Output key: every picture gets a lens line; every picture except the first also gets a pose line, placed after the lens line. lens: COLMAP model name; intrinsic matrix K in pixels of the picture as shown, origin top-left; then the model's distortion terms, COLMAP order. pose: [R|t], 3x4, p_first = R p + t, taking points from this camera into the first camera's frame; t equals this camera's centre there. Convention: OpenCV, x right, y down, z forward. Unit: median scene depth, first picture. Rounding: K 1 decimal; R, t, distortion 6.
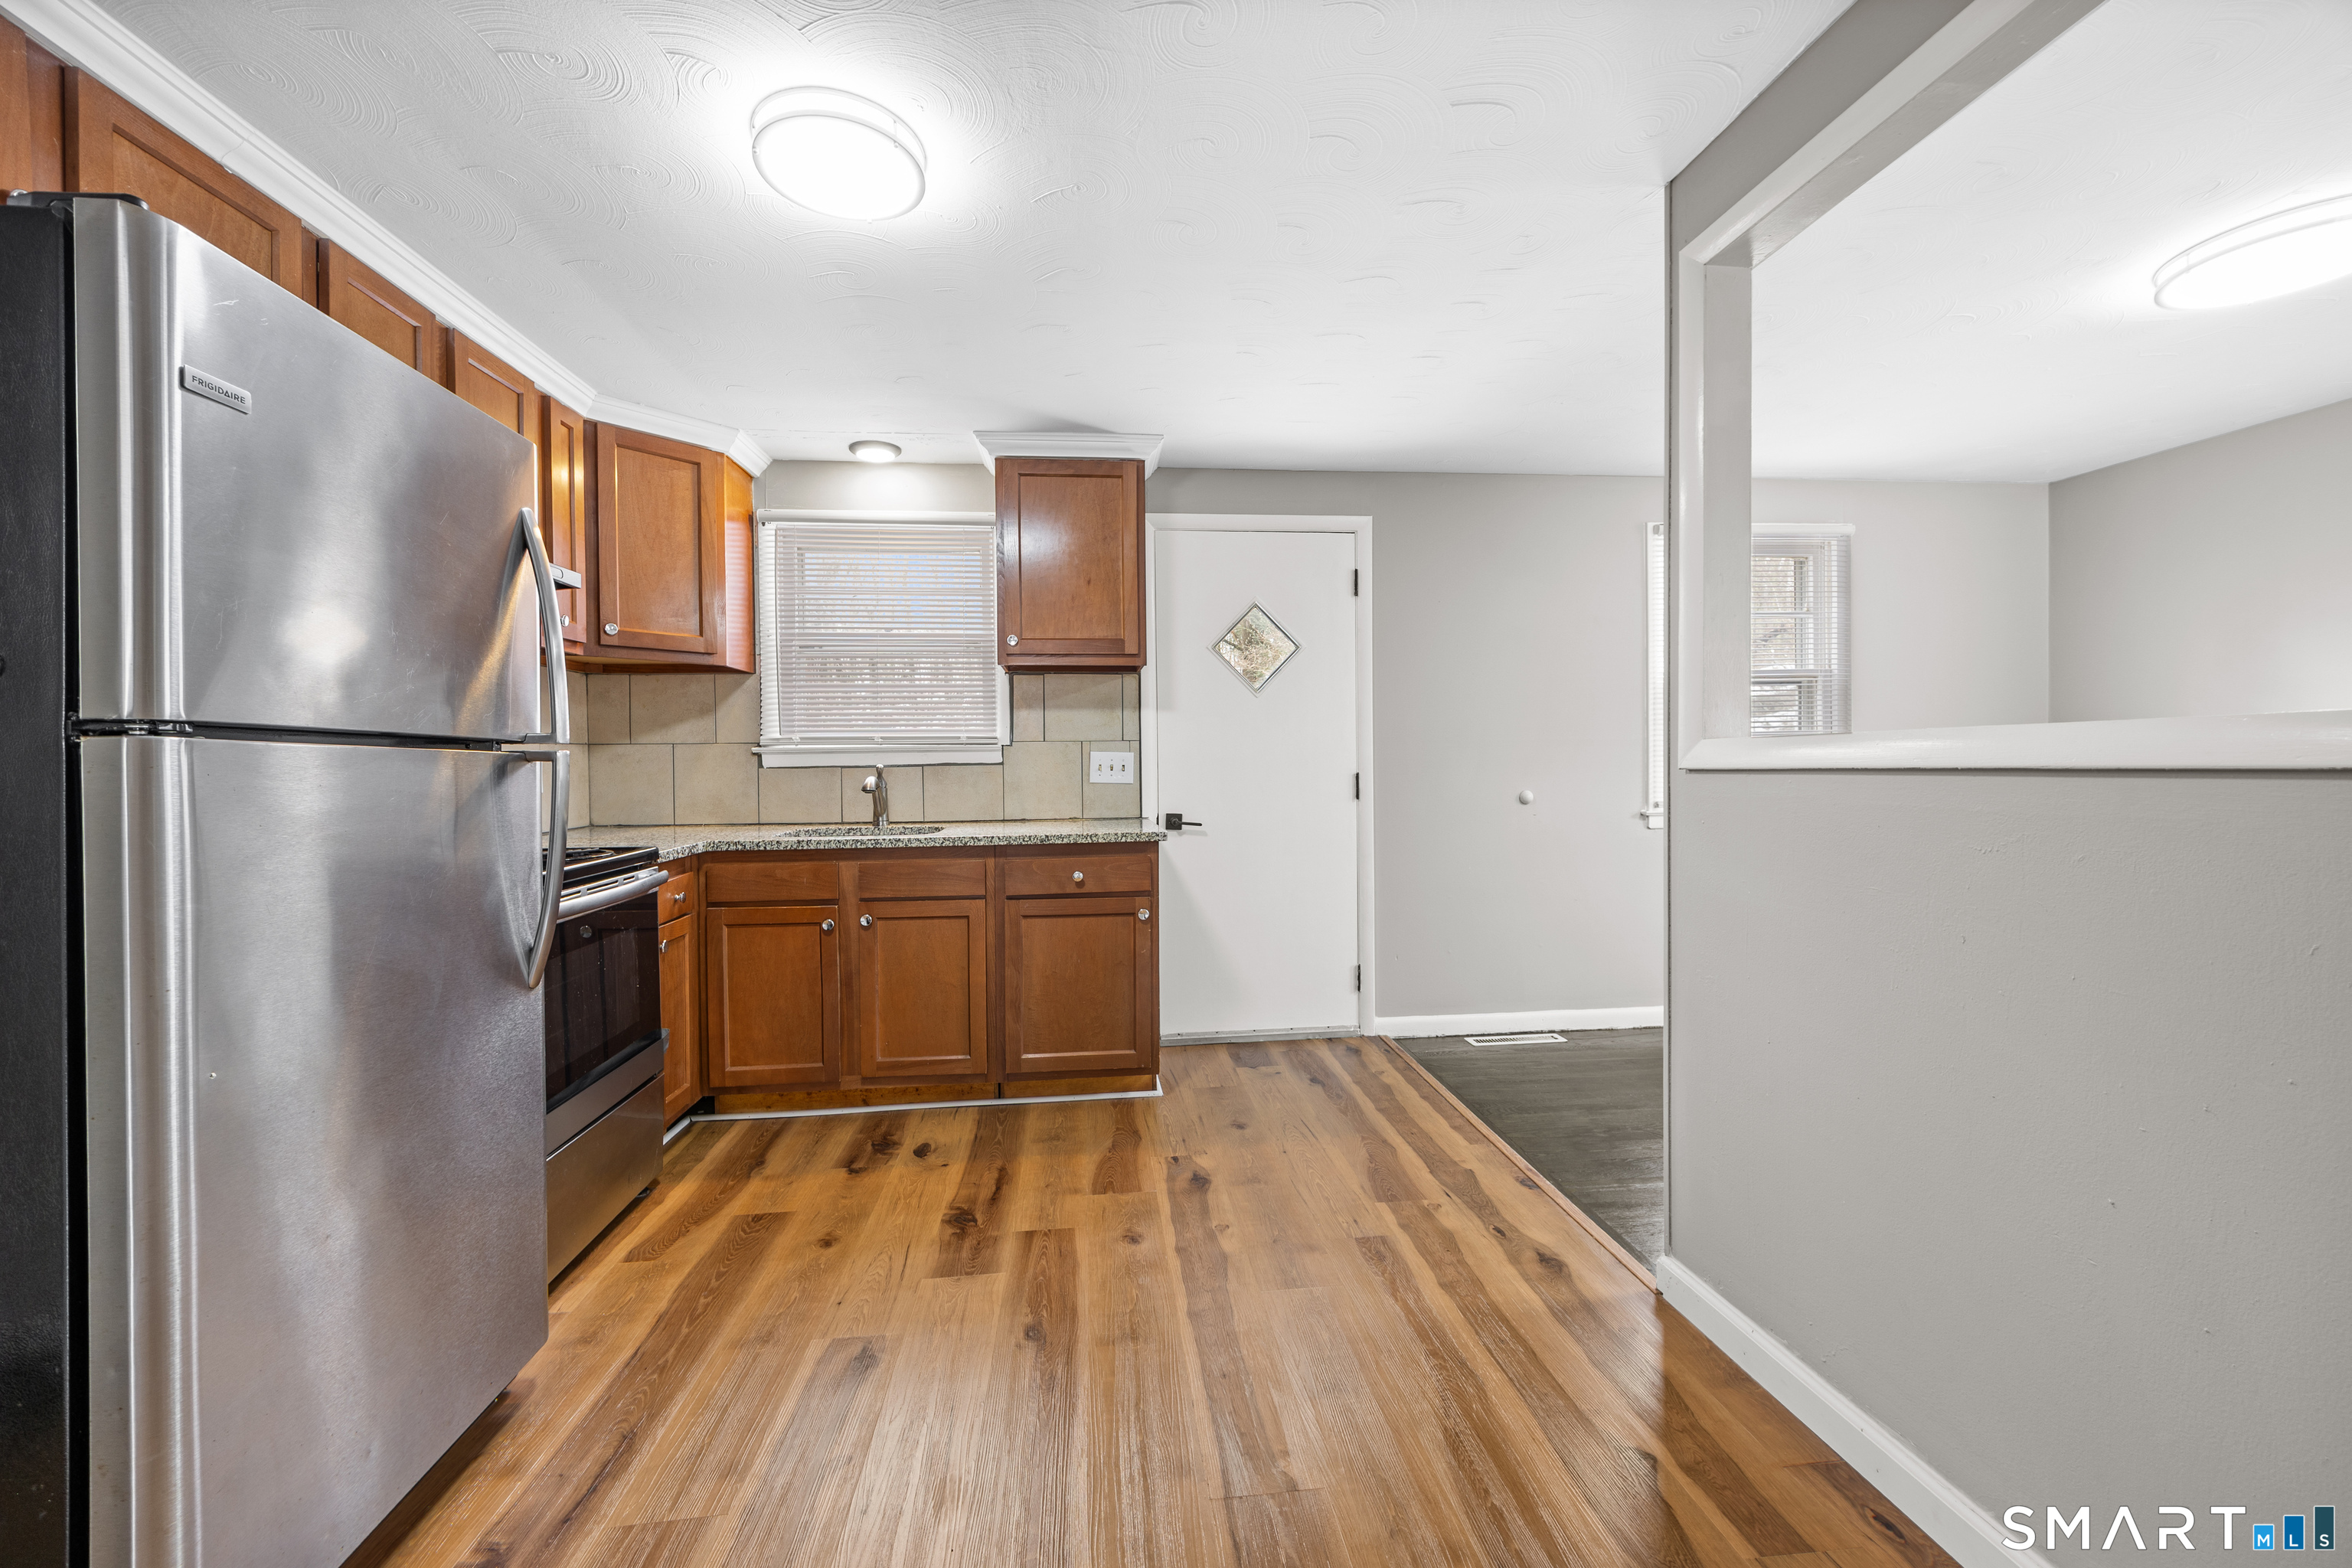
lens RADIAL K [[917.8, 0, 1177.2], [0, 917.8, 766.3], [0, 0, 1]] dist [0.000197, 0.000106]
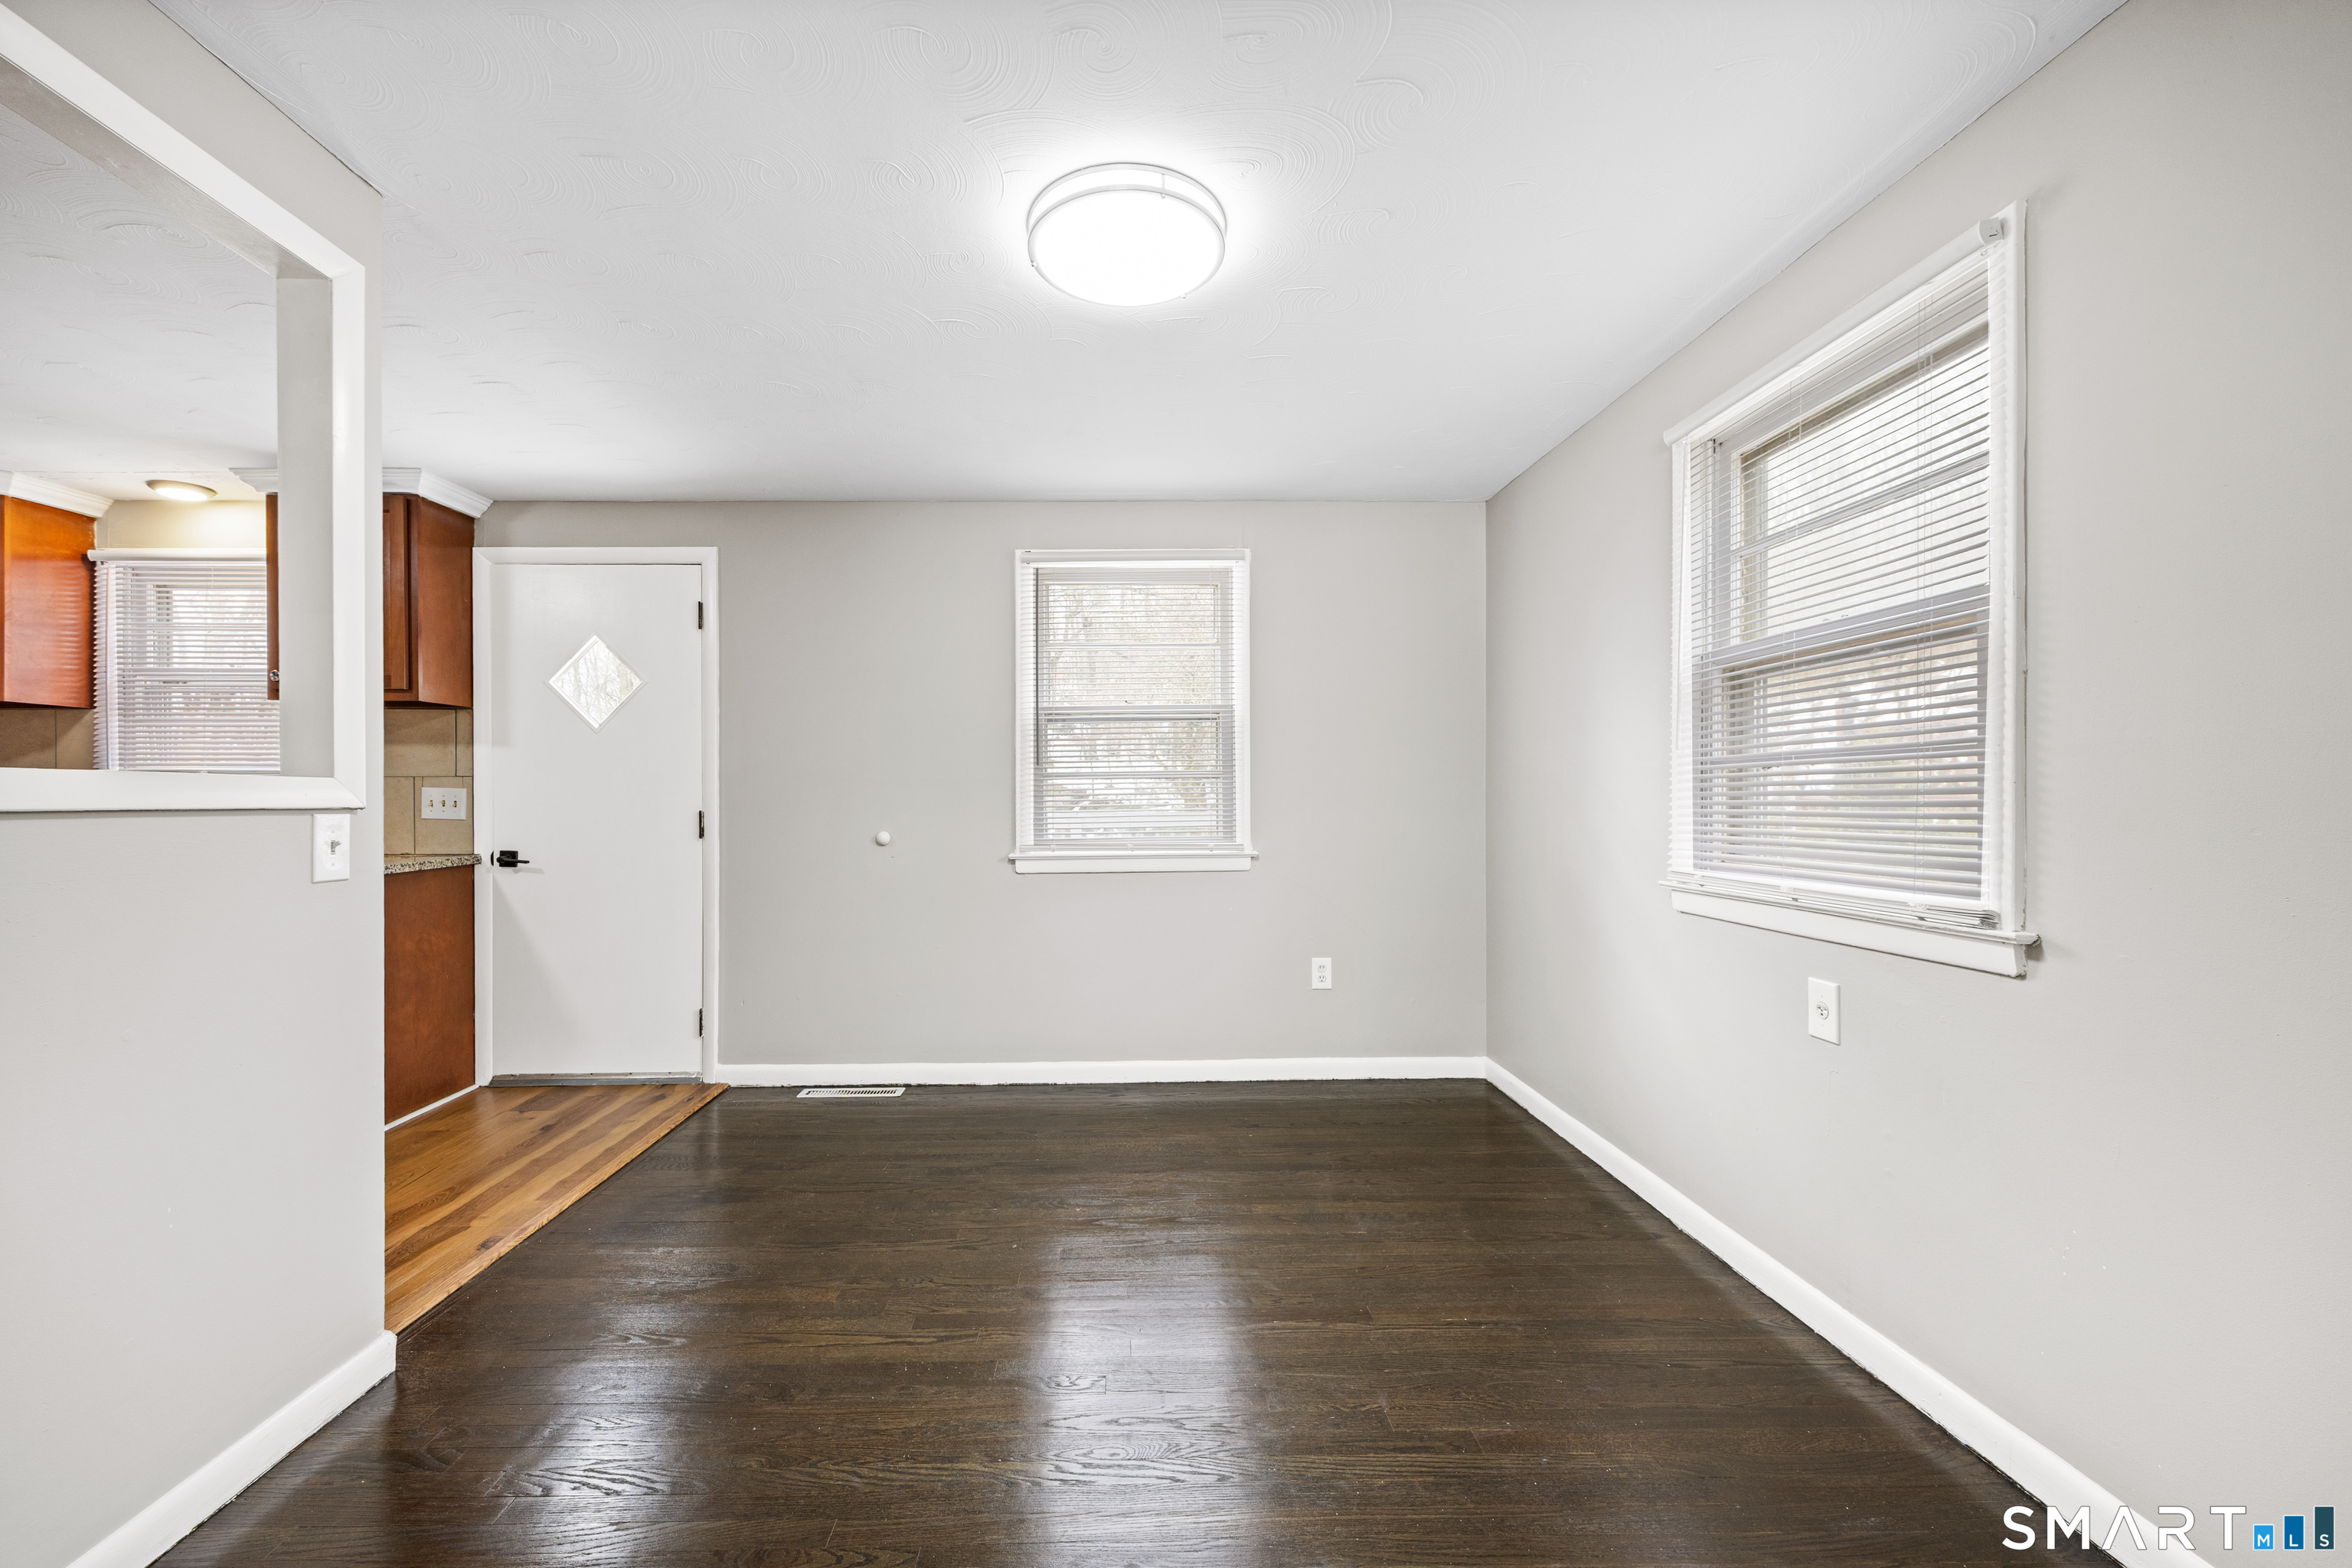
lens RADIAL K [[924.5, 0, 1131.5], [0, 924.5, 800.0], [0, 0, 1]] dist [-0.000846, -0.000076]
pose [[0.996566, 0.009769, -0.082220, 0.955306], [-0.010285, 0.999930, -0.005852, -0.005253], [0.082157, 0.006678, 0.996597, 0.082866]]
